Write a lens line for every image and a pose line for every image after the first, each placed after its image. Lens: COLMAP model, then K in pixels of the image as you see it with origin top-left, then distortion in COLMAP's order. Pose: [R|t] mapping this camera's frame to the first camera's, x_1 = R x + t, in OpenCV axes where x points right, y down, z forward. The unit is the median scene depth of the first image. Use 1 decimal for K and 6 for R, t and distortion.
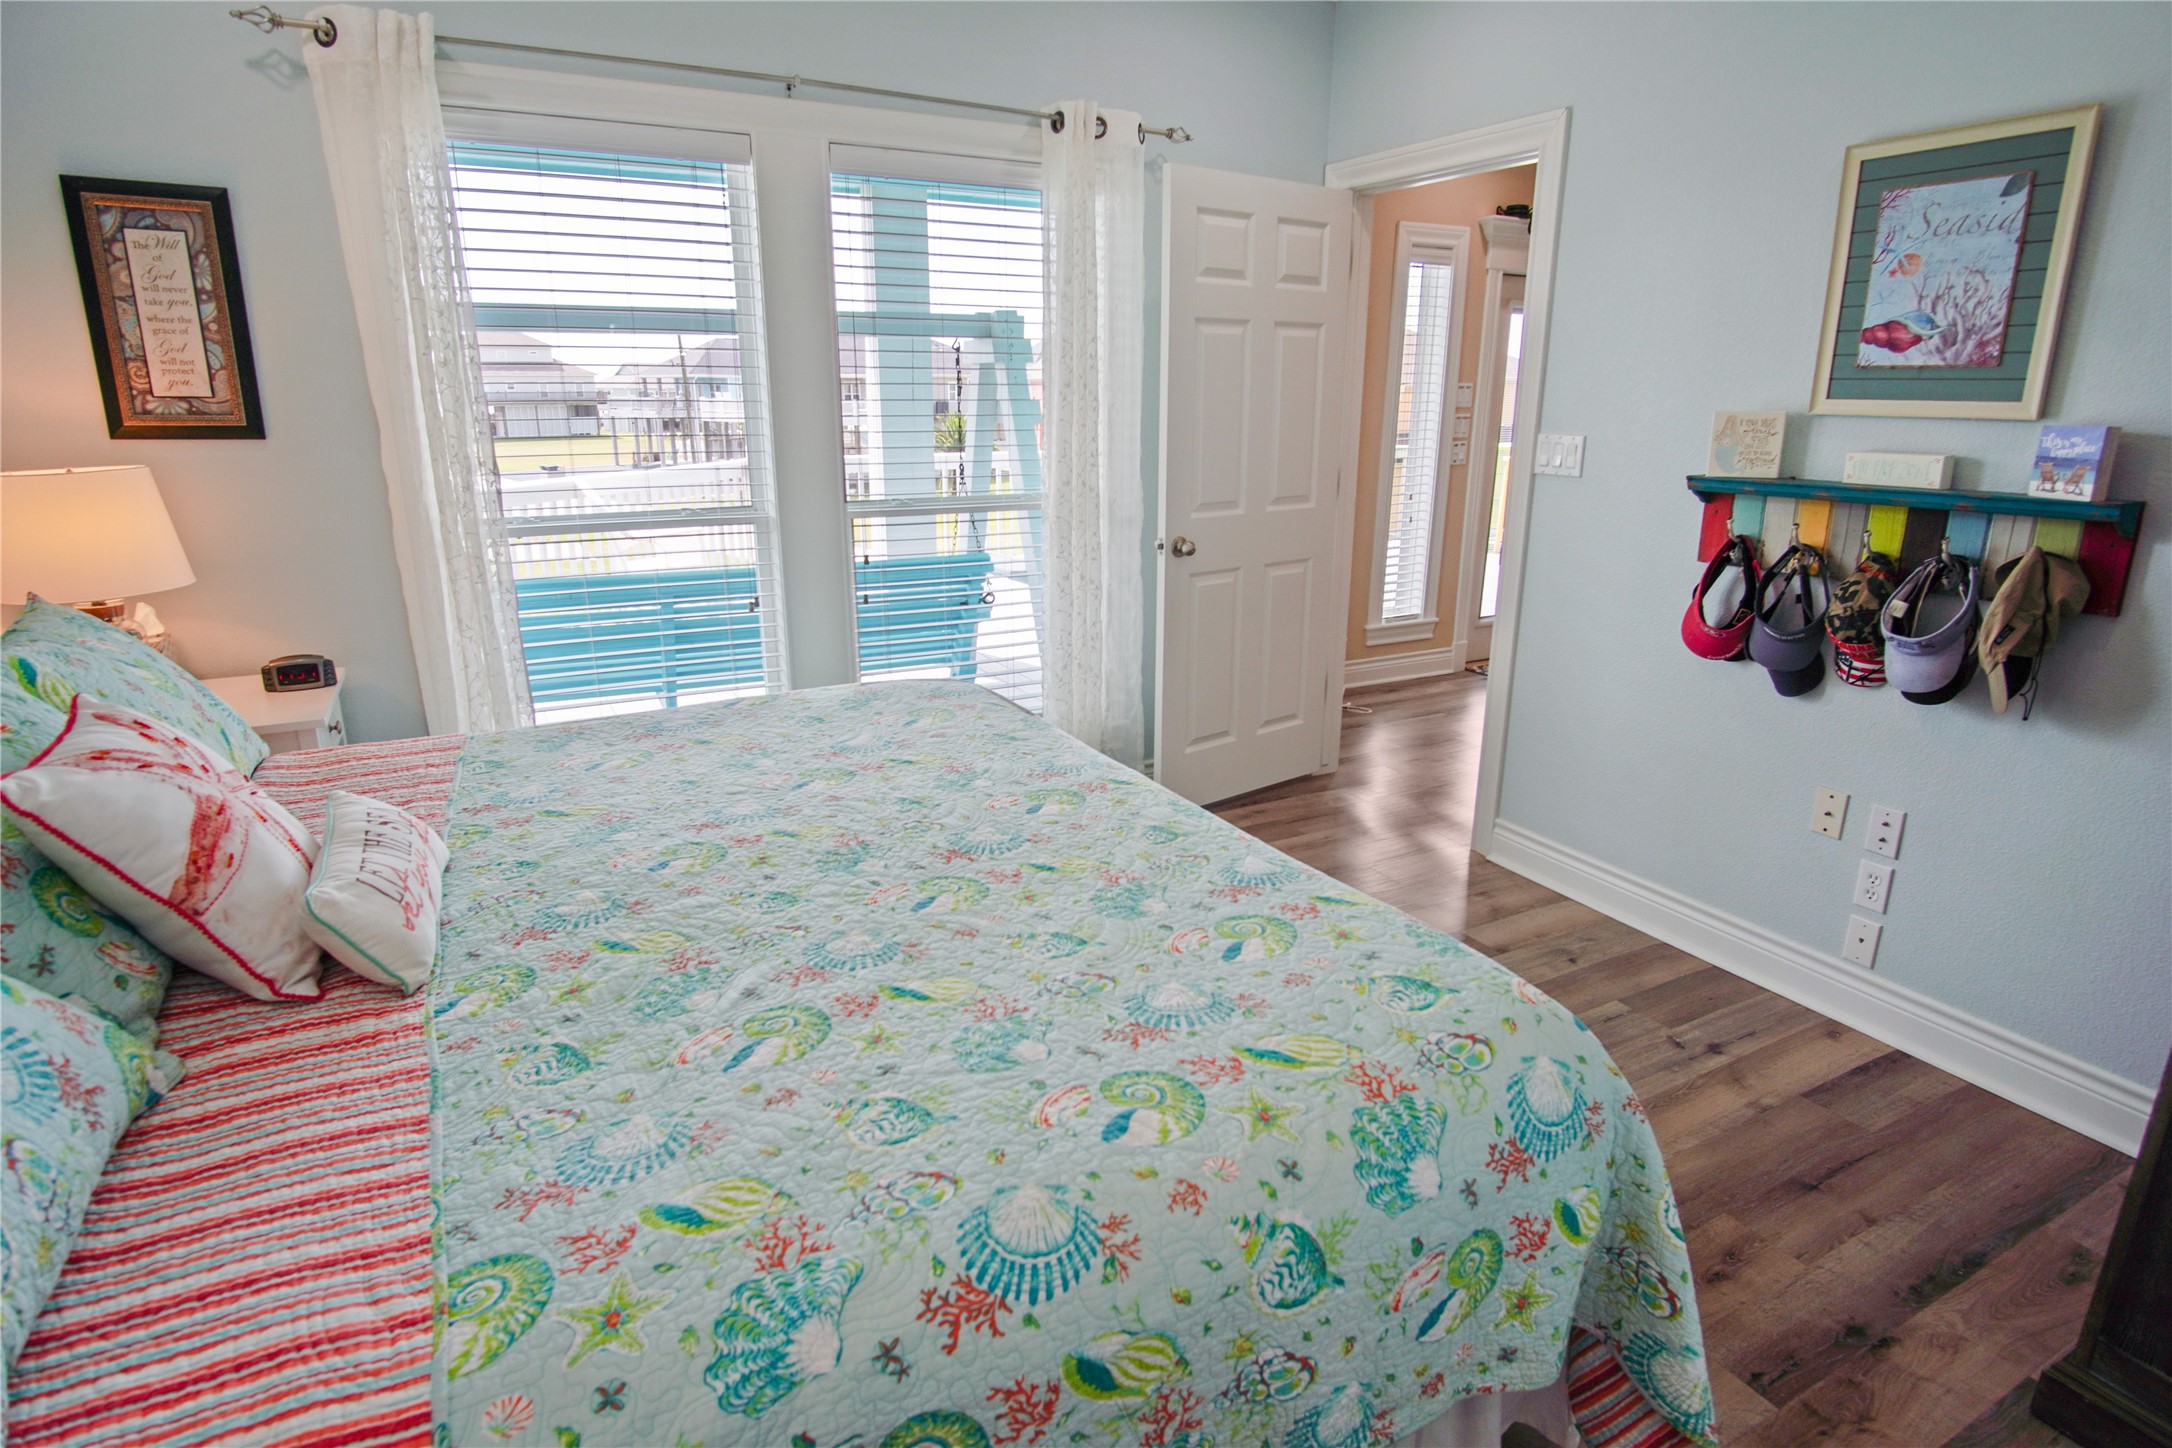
lens RADIAL K [[1157.8, 0, 1086.0], [0, 1157.8, 724.0], [0, 0, 1]] dist [-0.035478, 0.010414]
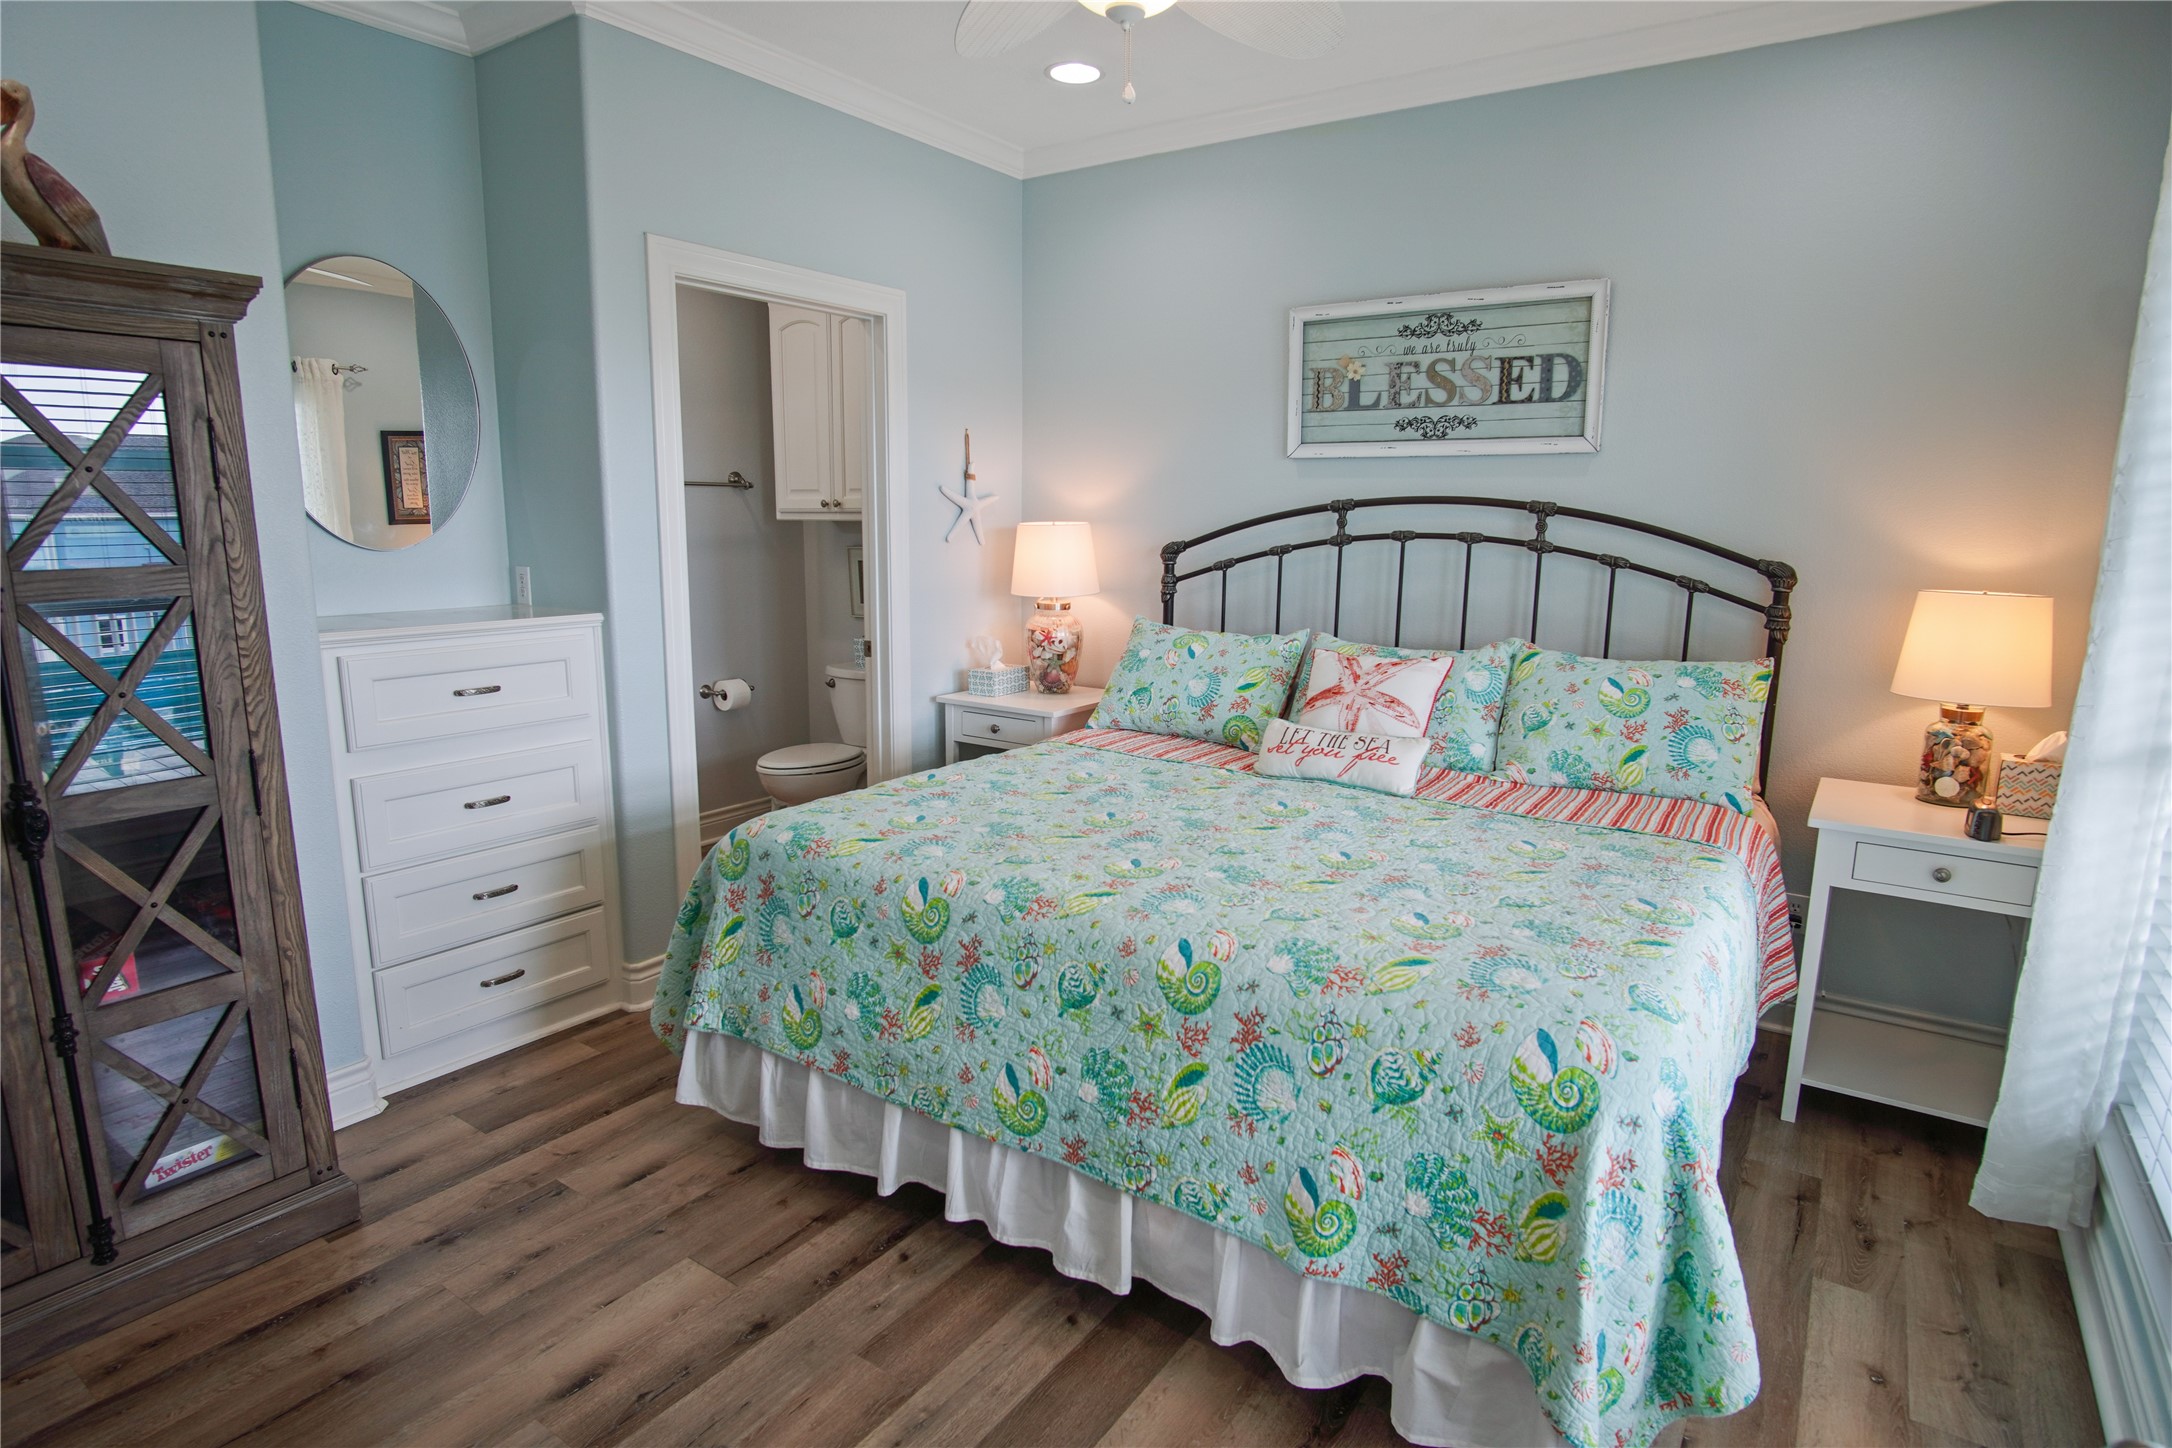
lens RADIAL K [[1157.8, 0, 1086.0], [0, 1157.8, 724.0], [0, 0, 1]] dist [-0.035478, 0.010414]
pose [[-0.890410, 0.072851, -0.449291, 0.445994], [-0.137755, 0.897680, 0.418561, -0.462909], [0.433812, 0.434583, -0.789268, 1.580911]]
